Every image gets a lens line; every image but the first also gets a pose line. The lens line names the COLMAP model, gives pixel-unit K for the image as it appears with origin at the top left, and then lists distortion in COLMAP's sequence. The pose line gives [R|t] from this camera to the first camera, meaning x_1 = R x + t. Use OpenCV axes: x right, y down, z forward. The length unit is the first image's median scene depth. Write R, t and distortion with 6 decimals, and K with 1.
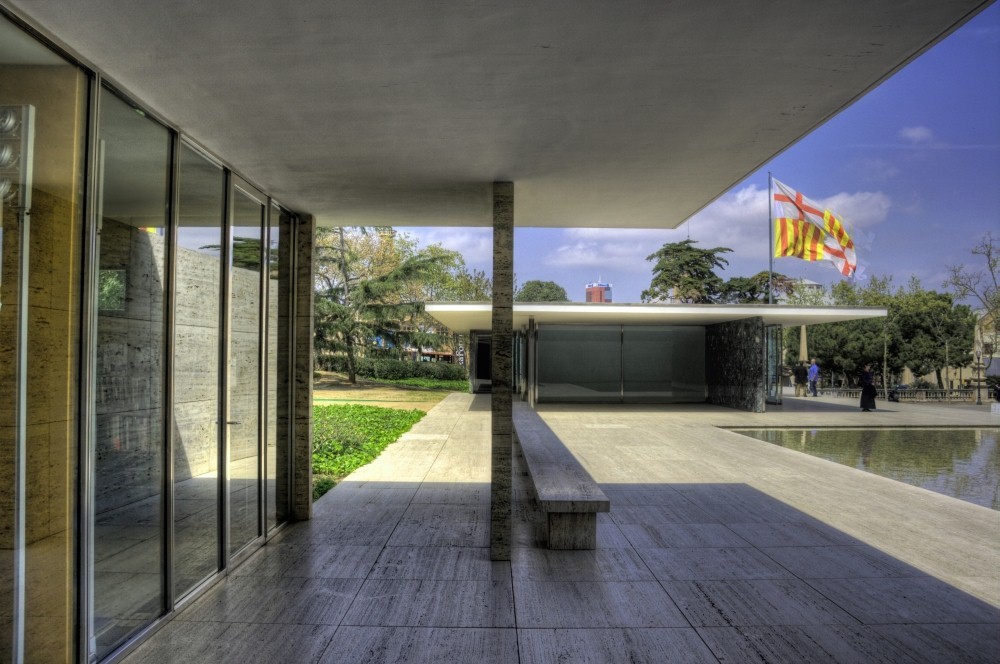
lens RADIAL K [[868.7, 0, 506.9], [0, 868.7, 327.9], [0, 0, 1]] dist [-0.122025, 0.088284]
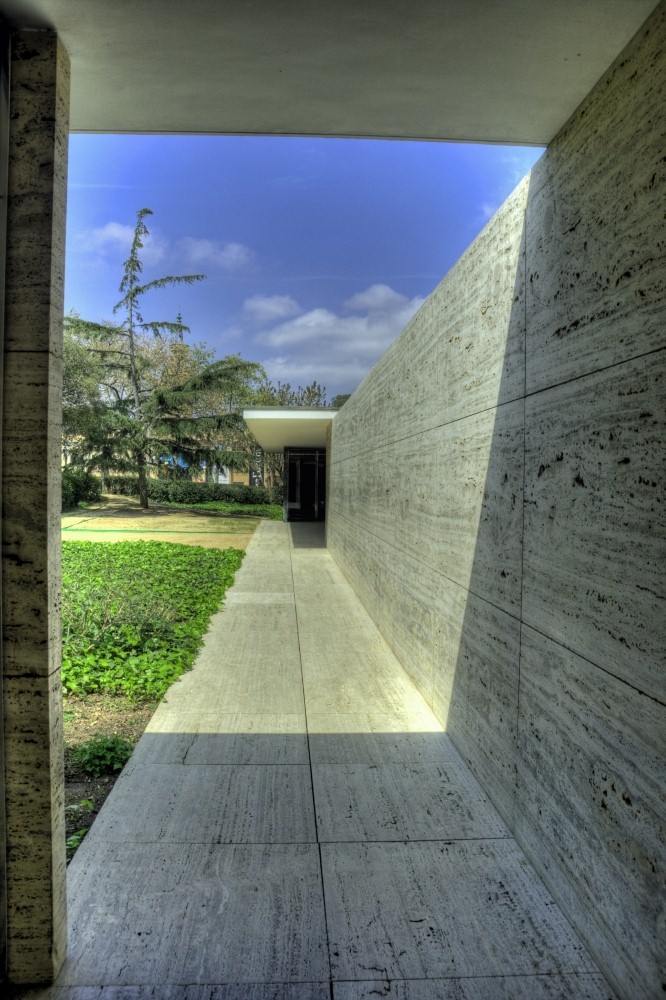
lens RADIAL K [[868.7, 0, 329.1], [0, 868.7, 500.2], [0, 0, 1]] dist [-0.122025, 0.088284]
pose [[0.999297, 0.003515, 0.037329, -0.024714], [-0.005689, 0.998282, 0.058308, 0.003853], [-0.037060, -0.058480, 0.997600, 0.122603]]
